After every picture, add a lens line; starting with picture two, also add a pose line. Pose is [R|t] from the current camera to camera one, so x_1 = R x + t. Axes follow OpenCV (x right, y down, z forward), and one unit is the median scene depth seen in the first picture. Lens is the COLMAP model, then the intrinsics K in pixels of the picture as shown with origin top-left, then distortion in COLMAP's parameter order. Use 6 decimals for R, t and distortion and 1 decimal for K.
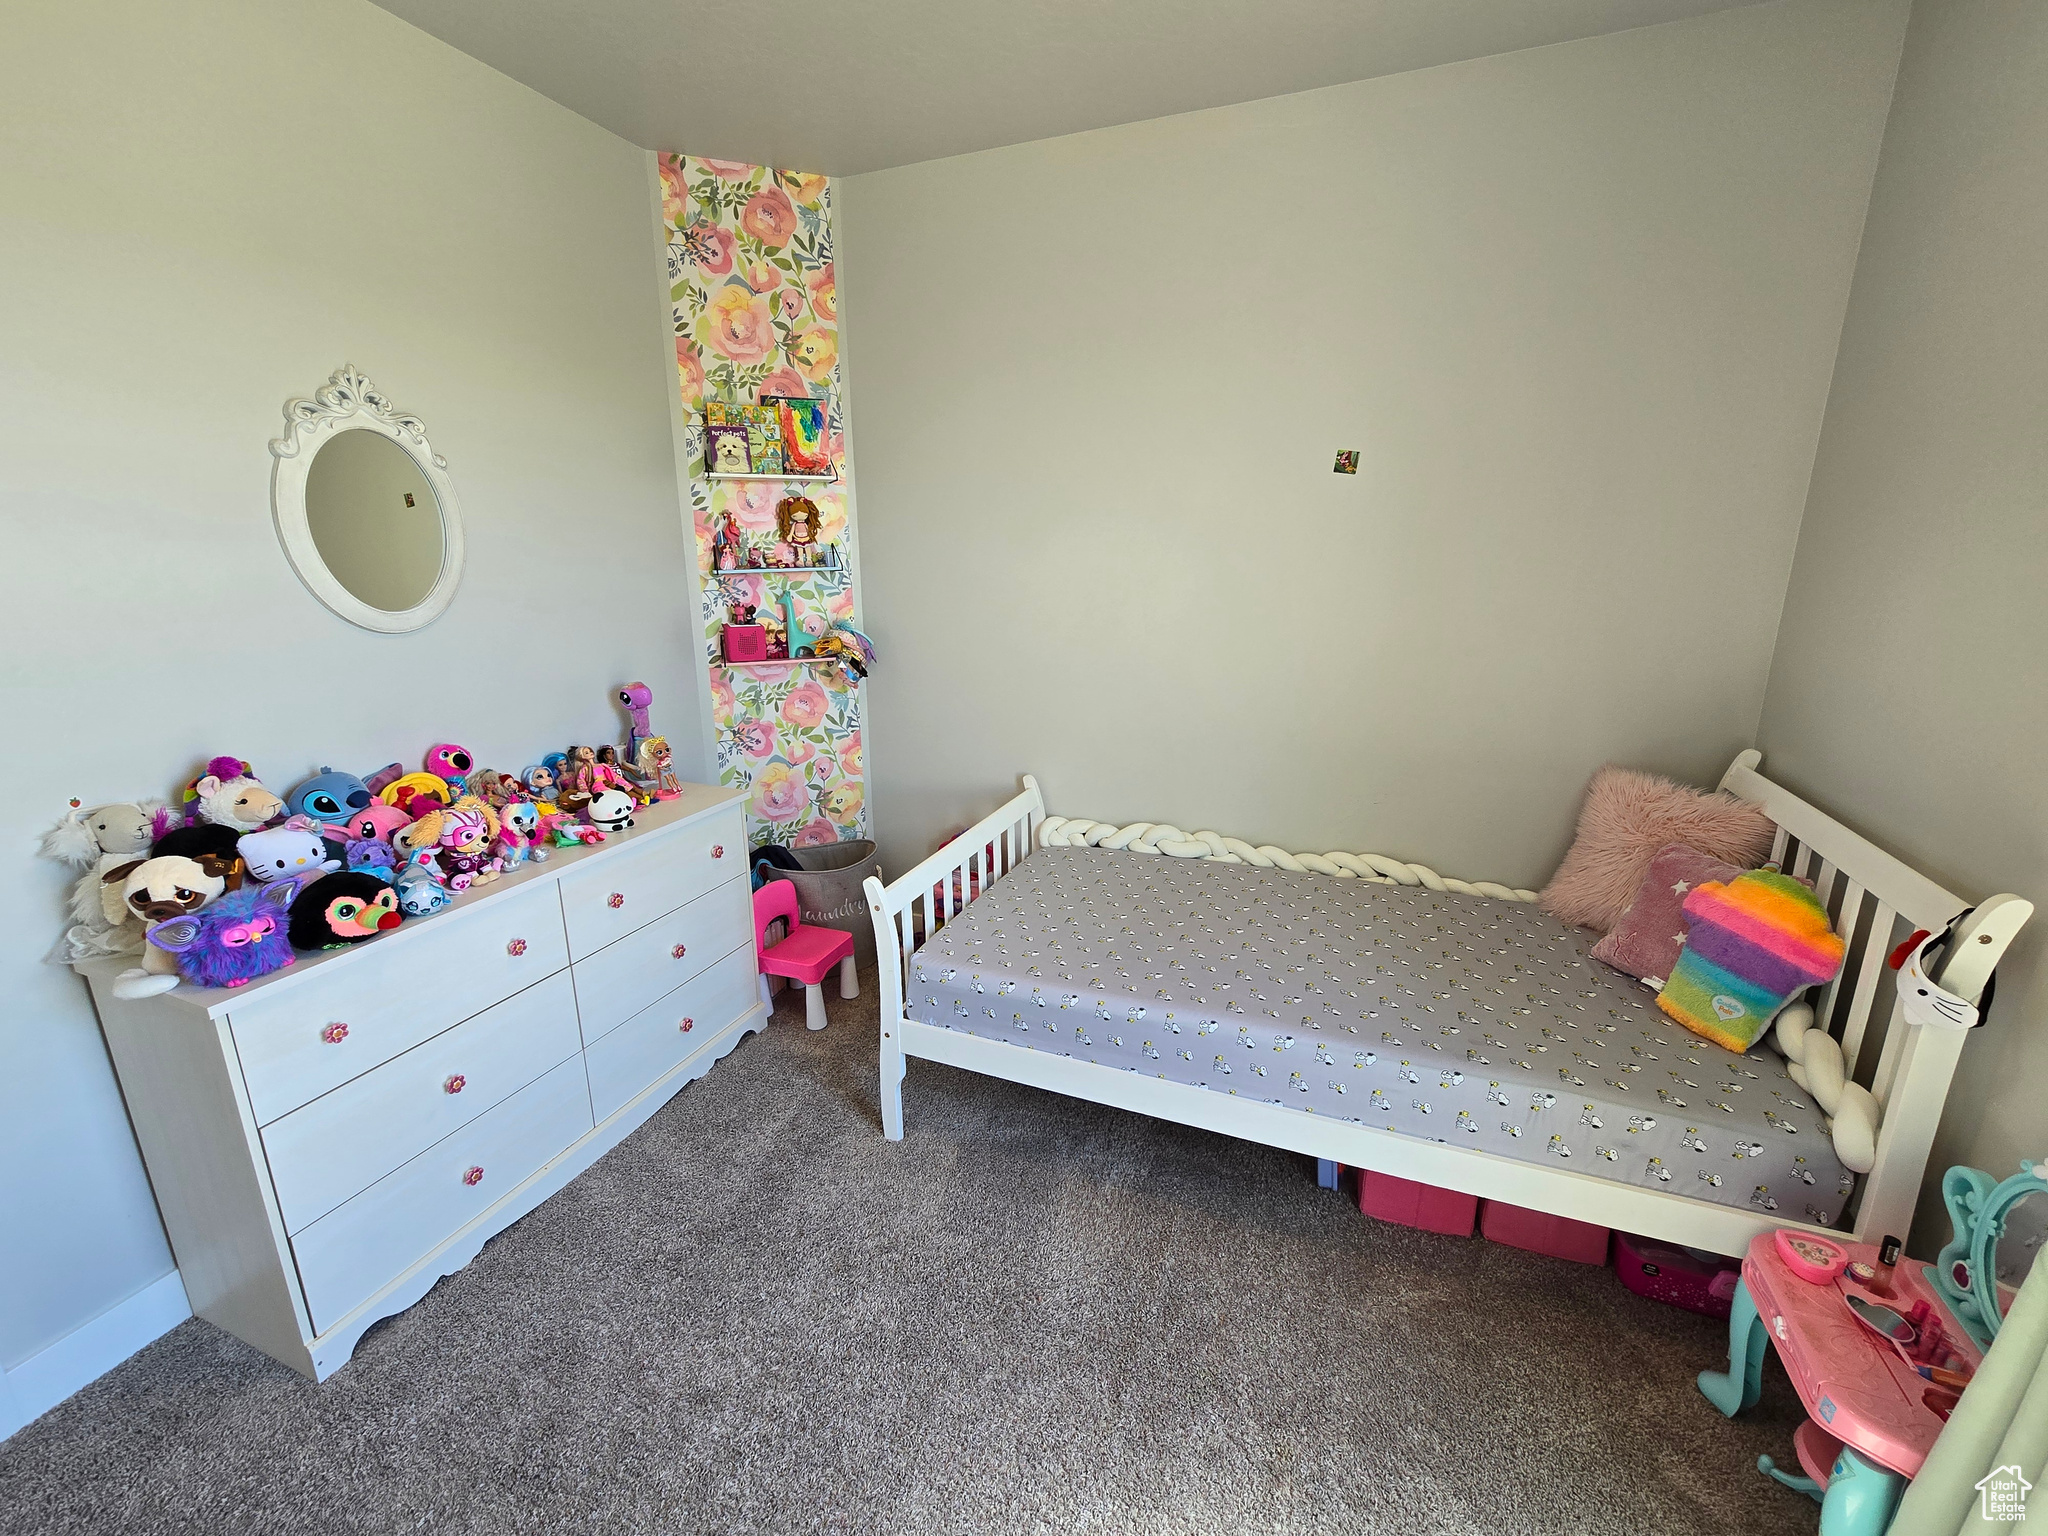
lens RADIAL K [[846.1, 0, 1029.7], [0, 846.1, 768.9], [0, 0, 1]] dist [-0.000663, -0.000218]
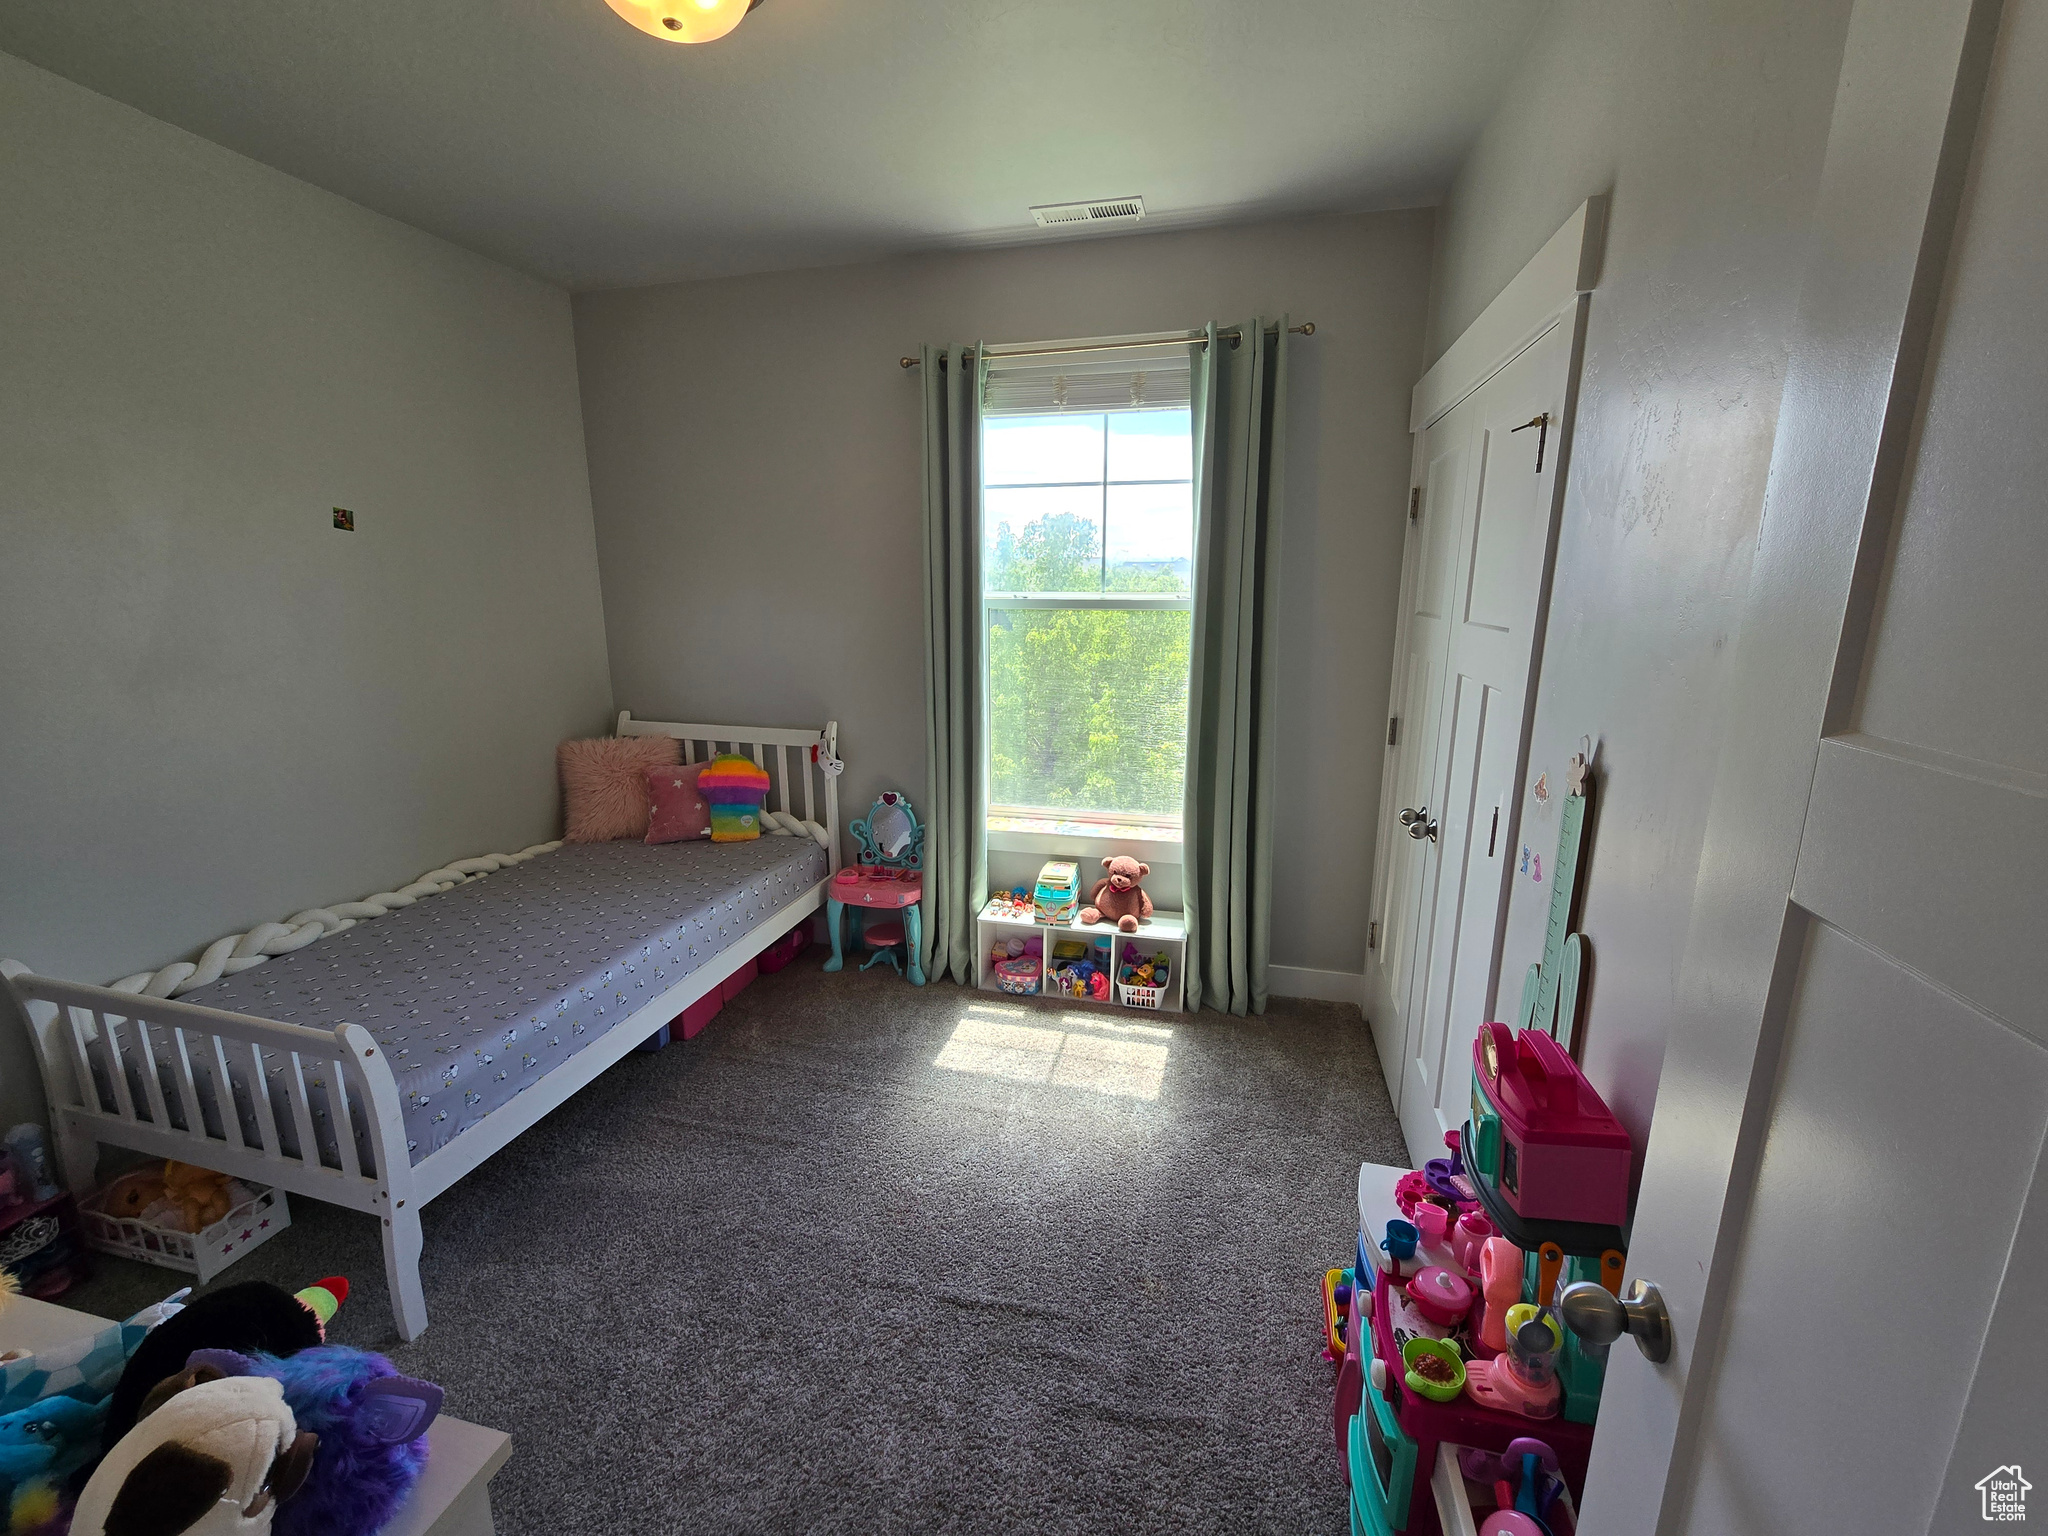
lens RADIAL K [[846.1, 0, 1024.4], [0, 846.1, 754.9], [0, 0, 1]] dist [-0.000663, -0.000218]
pose [[-0.121718, -0.198894, 0.972433, -0.929577], [0.251796, 0.941481, 0.224081, -0.117316], [-0.960095, 0.272130, -0.064515, 0.361798]]
